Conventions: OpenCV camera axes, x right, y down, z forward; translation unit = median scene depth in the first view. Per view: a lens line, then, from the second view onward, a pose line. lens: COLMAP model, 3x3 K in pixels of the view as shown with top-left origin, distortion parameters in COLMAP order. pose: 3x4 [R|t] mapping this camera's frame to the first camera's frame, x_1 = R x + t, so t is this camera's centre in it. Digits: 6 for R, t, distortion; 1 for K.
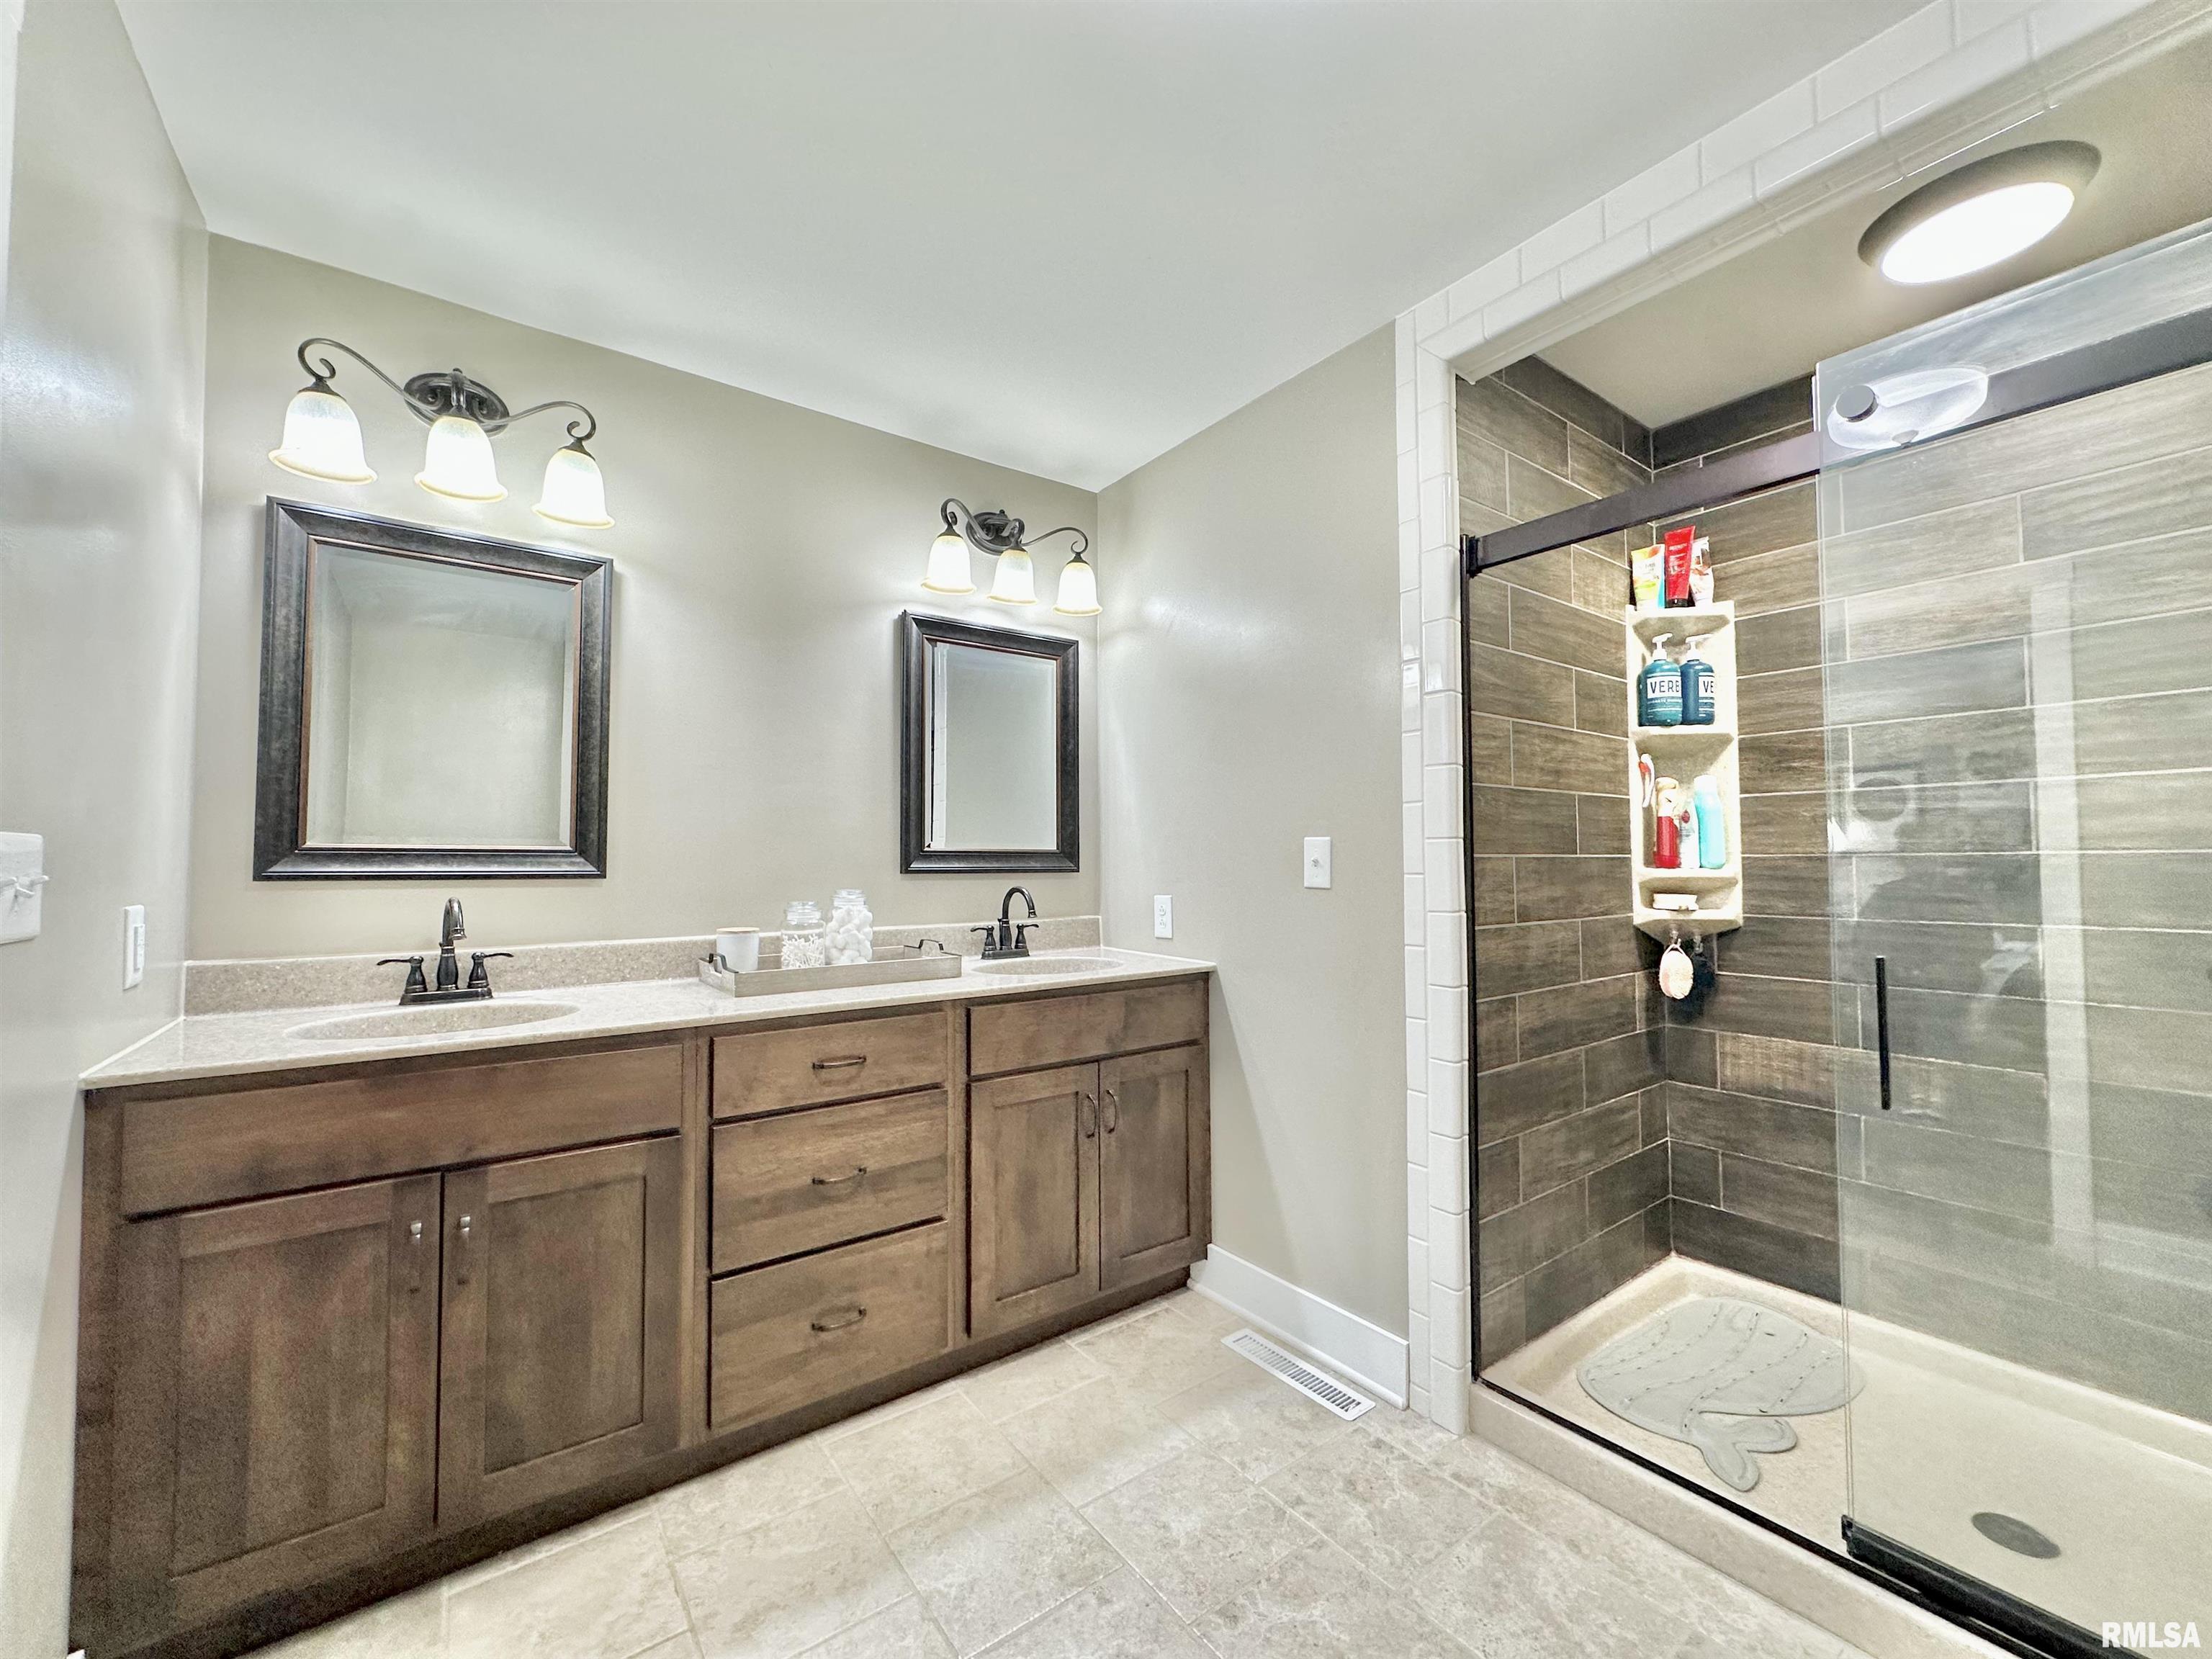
lens RADIAL K [[879.4, 0, 1106.0], [0, 879.4, 829.5], [0, 0, 1]] dist [-0.006538, -0.000055]
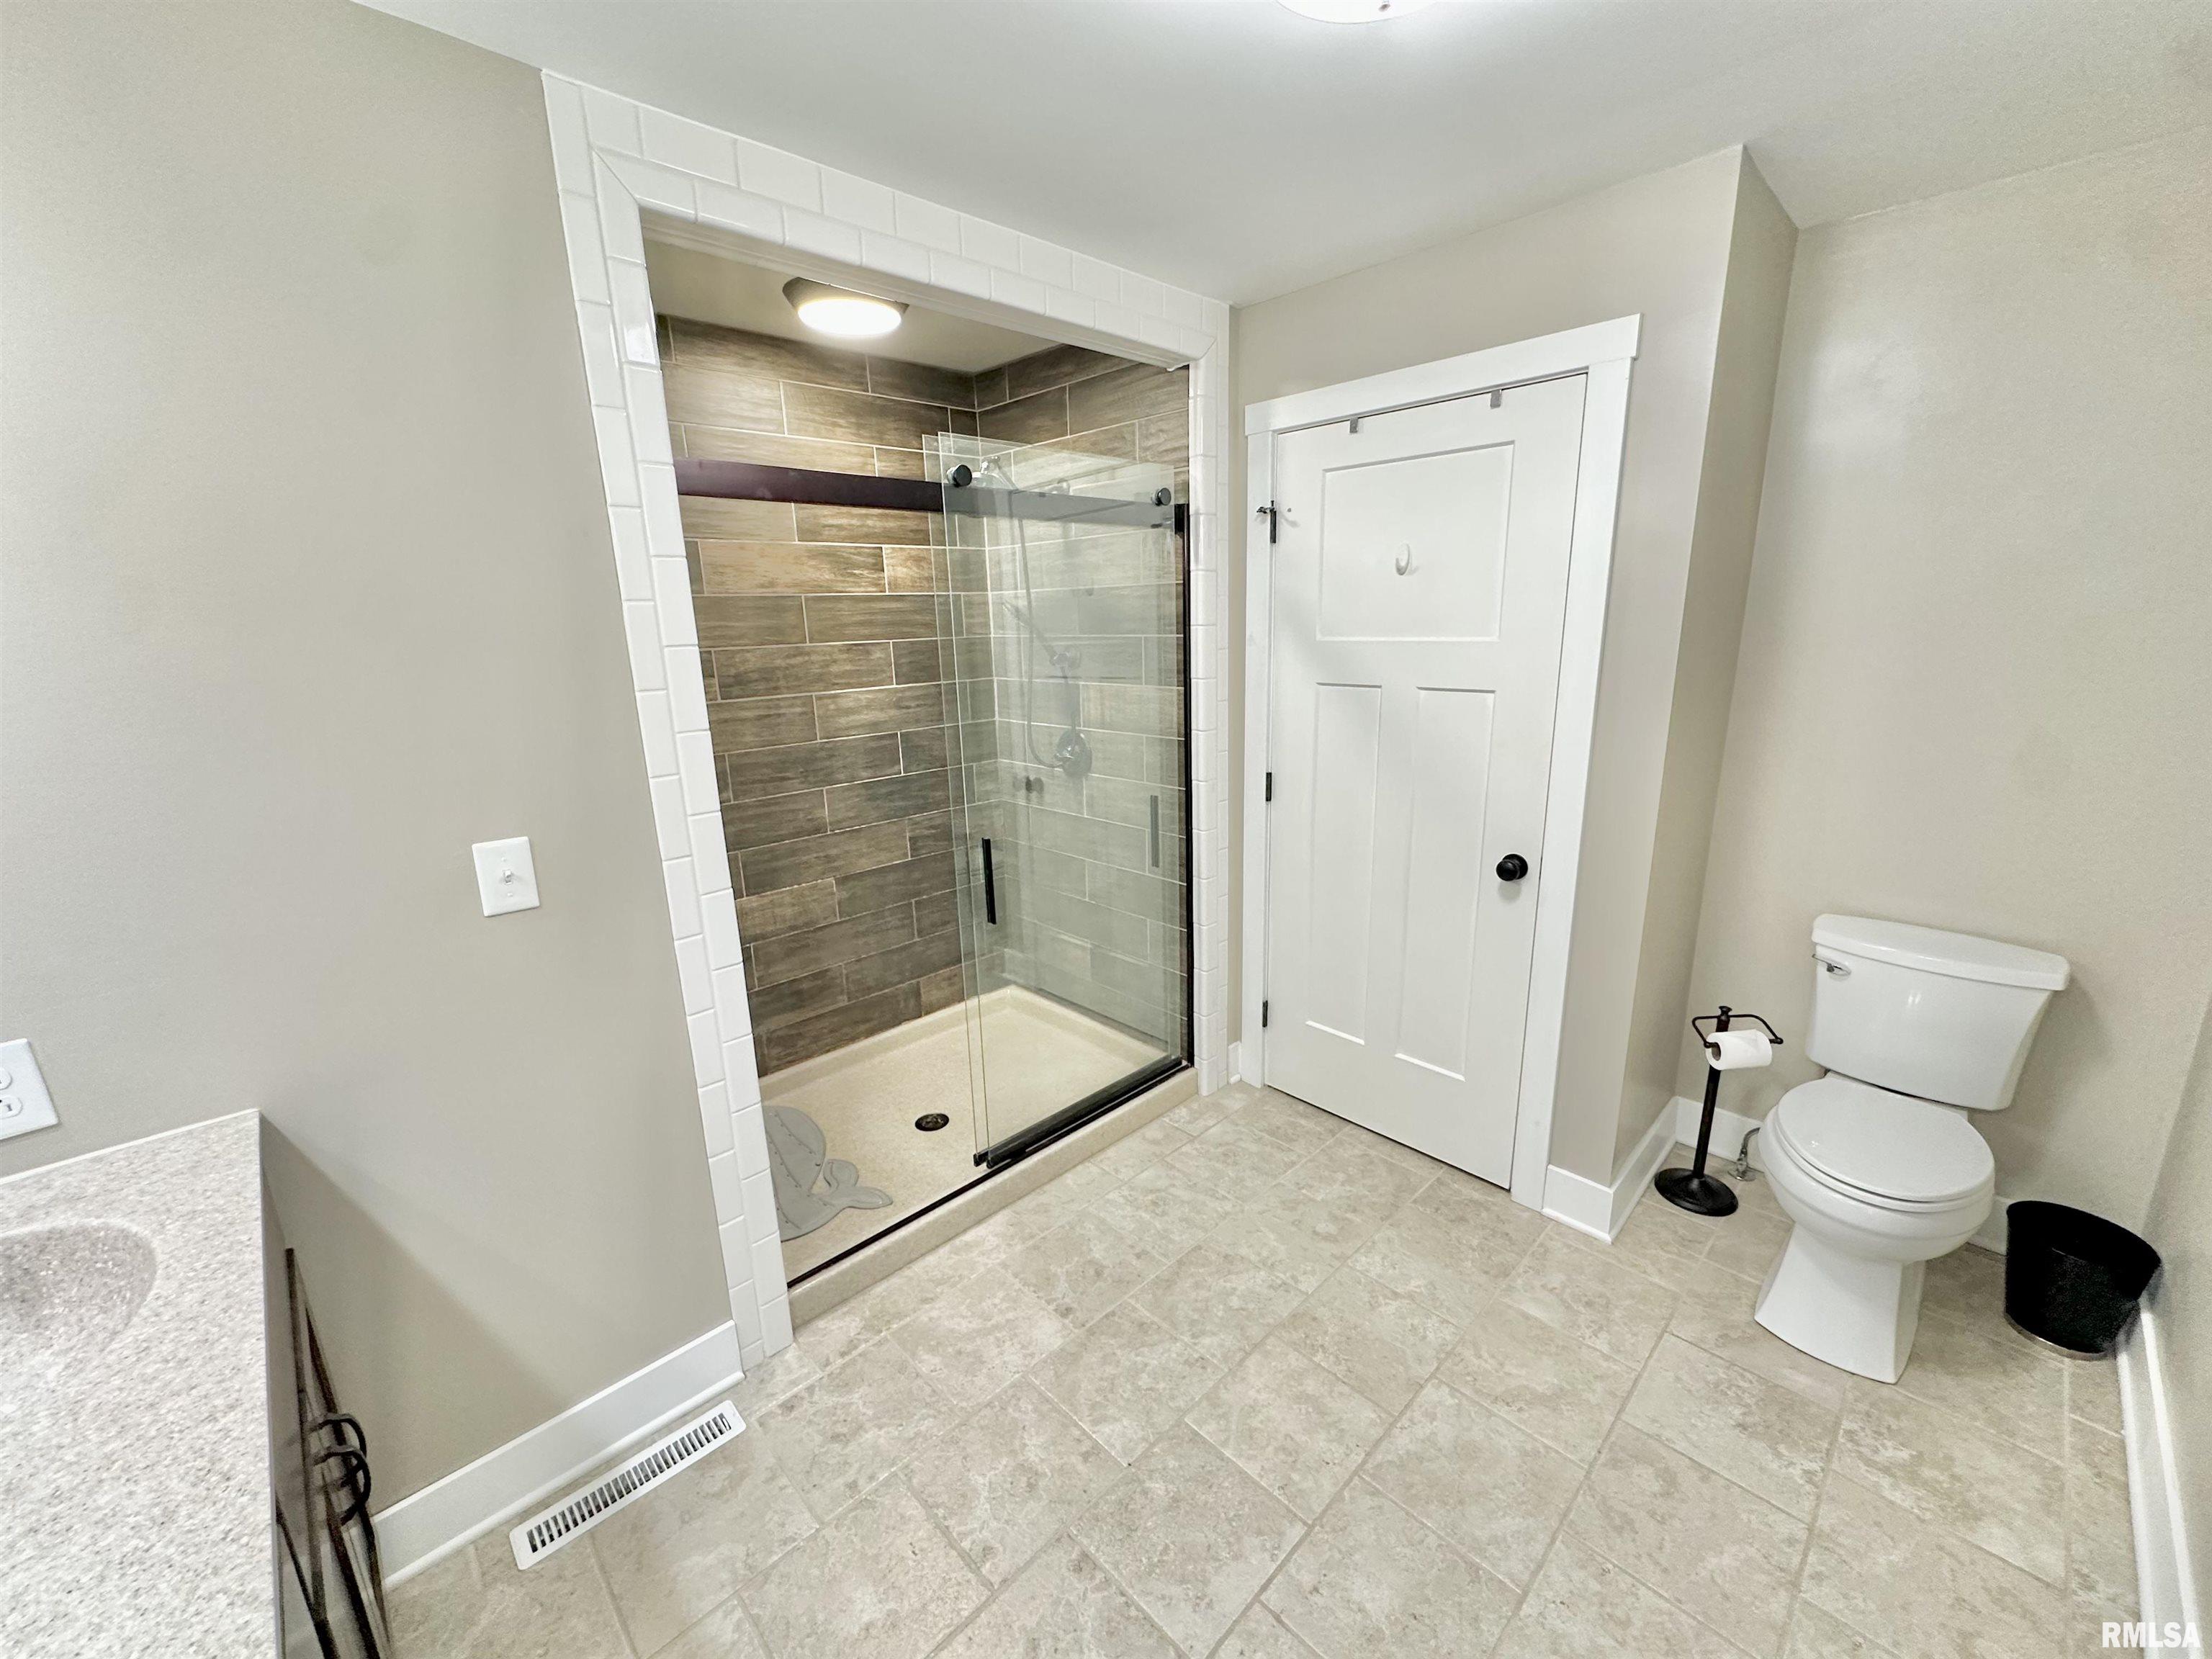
lens RADIAL K [[879.5, 0, 1104.8], [0, 879.5, 831.4], [0, 0, 1]] dist [-0.004963, 0.000777]
pose [[-0.133967, -0.229965, 0.963934, -0.489998], [-0.013062, 0.973028, 0.230319, -0.166830], [-0.990900, 0.018264, -0.133358, 0.646654]]
